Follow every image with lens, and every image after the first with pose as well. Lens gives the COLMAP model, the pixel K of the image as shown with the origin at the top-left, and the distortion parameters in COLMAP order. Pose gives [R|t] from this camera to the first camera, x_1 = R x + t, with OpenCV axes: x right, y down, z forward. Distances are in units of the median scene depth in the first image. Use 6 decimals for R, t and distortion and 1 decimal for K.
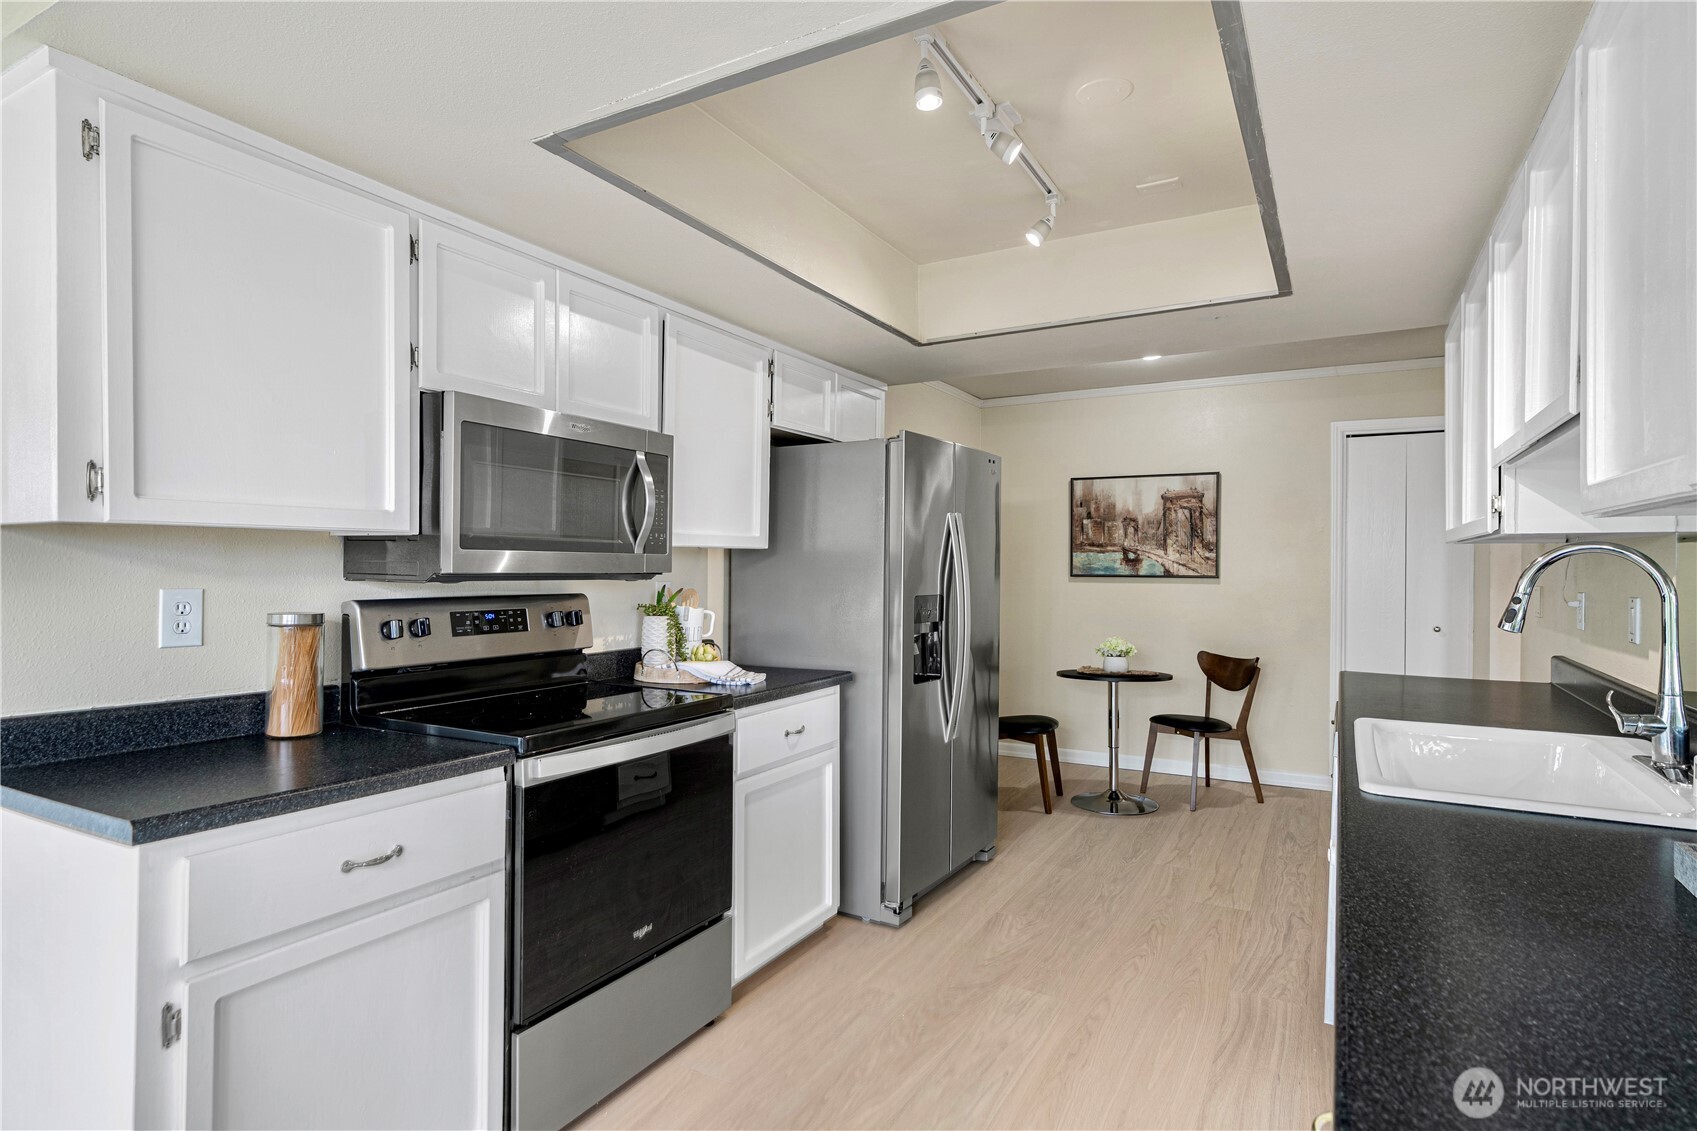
lens RADIAL K [[853.0, 0, 808.4], [0, 853.0, 568.9], [0, 0, 1]] dist [0.000686, 0.000096]
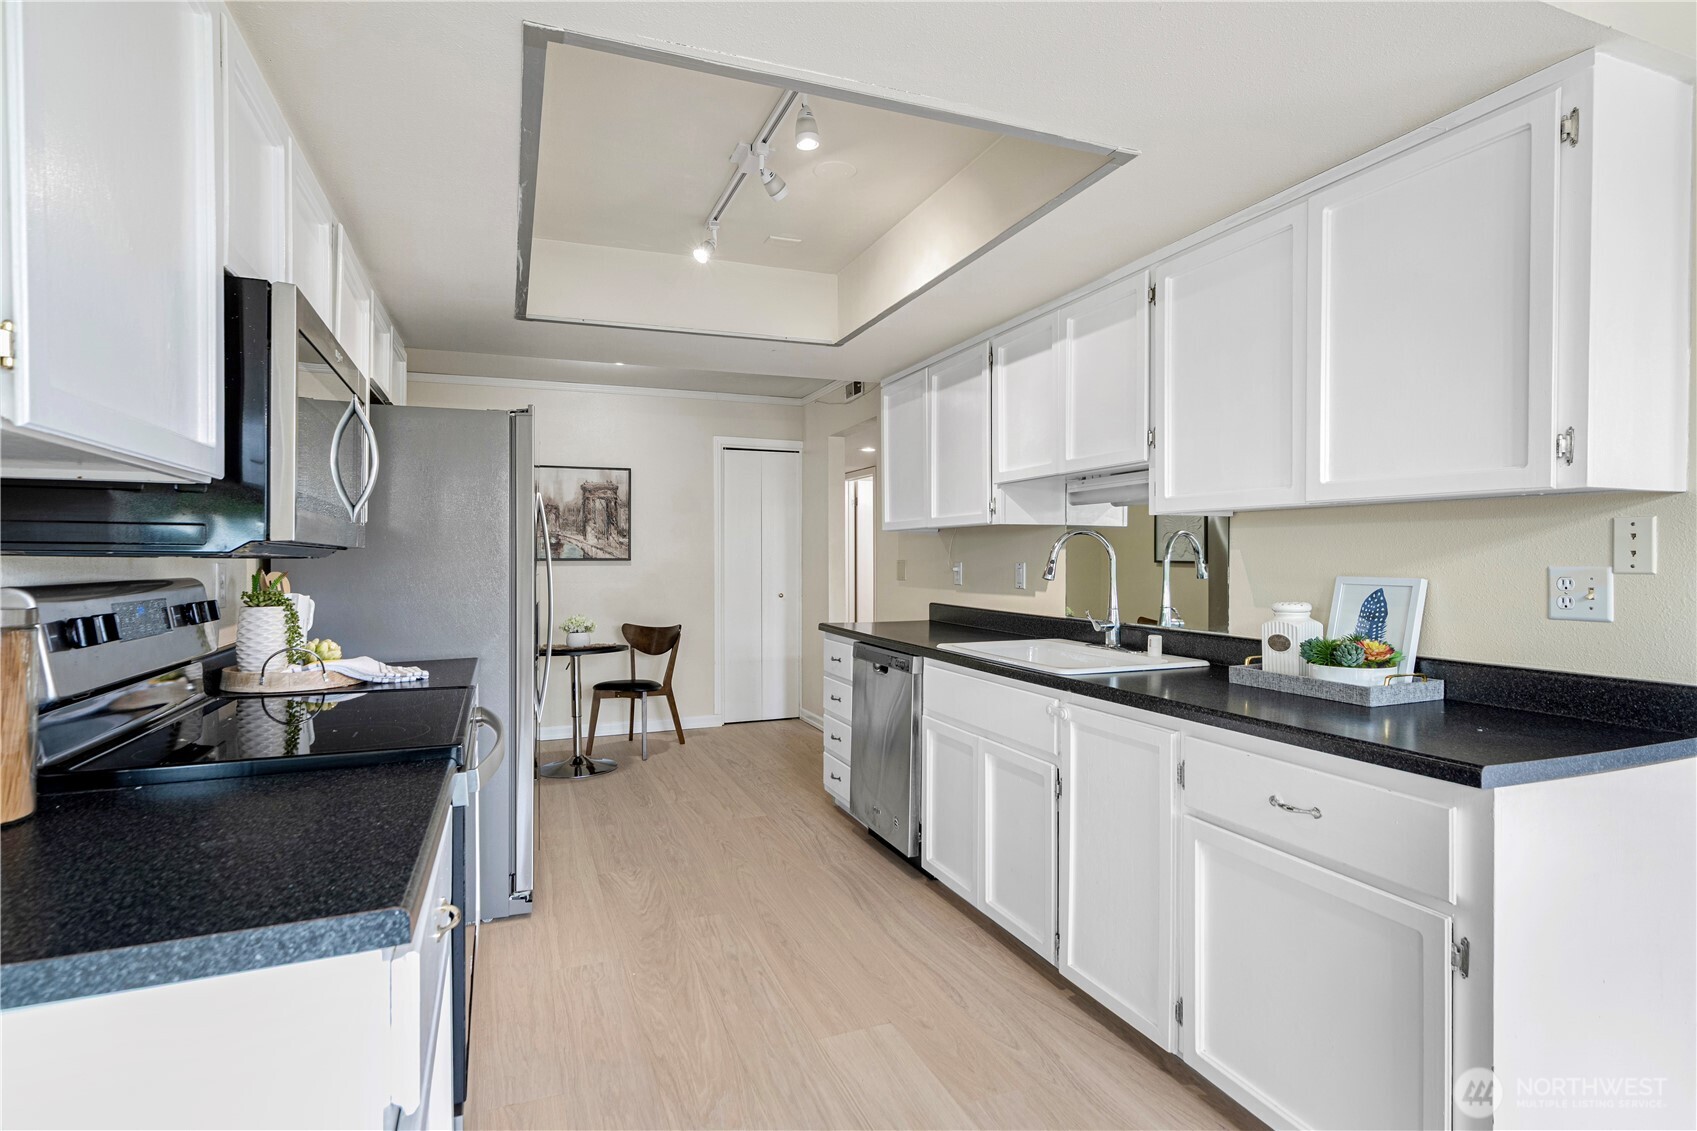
lens RADIAL K [[853.0, 0, 794.0], [0, 853.0, 563.6], [0, 0, 1]] dist [0.000686, 0.000096]
pose [[0.655379, -0.009642, 0.755238, -0.509651], [0.005315, 0.999953, 0.008154, 0.014306], [-0.755281, -0.001330, 0.655399, 0.155970]]
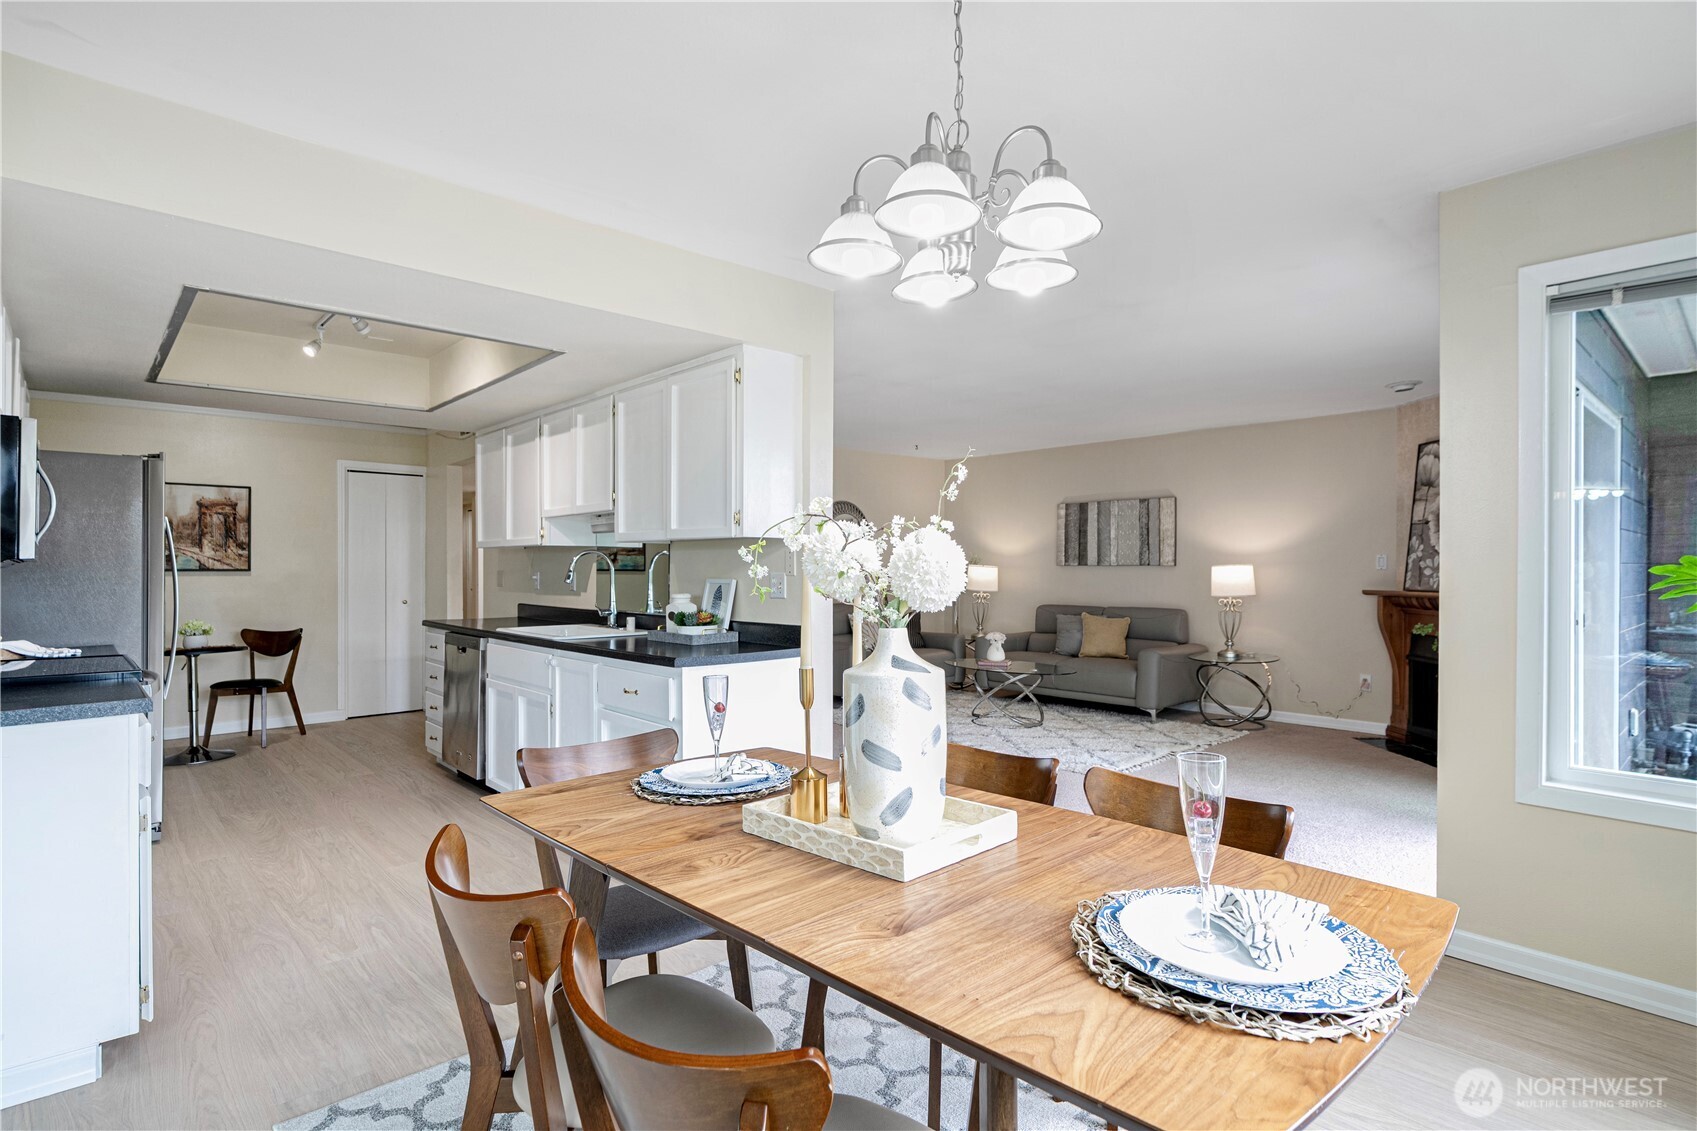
lens RADIAL K [[853.0, 0, 790.6], [0, 853.0, 566.4], [0, 0, 1]] dist [0.000686, 0.000096]
pose [[0.333379, -0.001171, 0.942792, -0.912750], [0.004055, 0.999992, -0.000192, 0.015483], [-0.942784, 0.003887, 0.333381, -0.358225]]
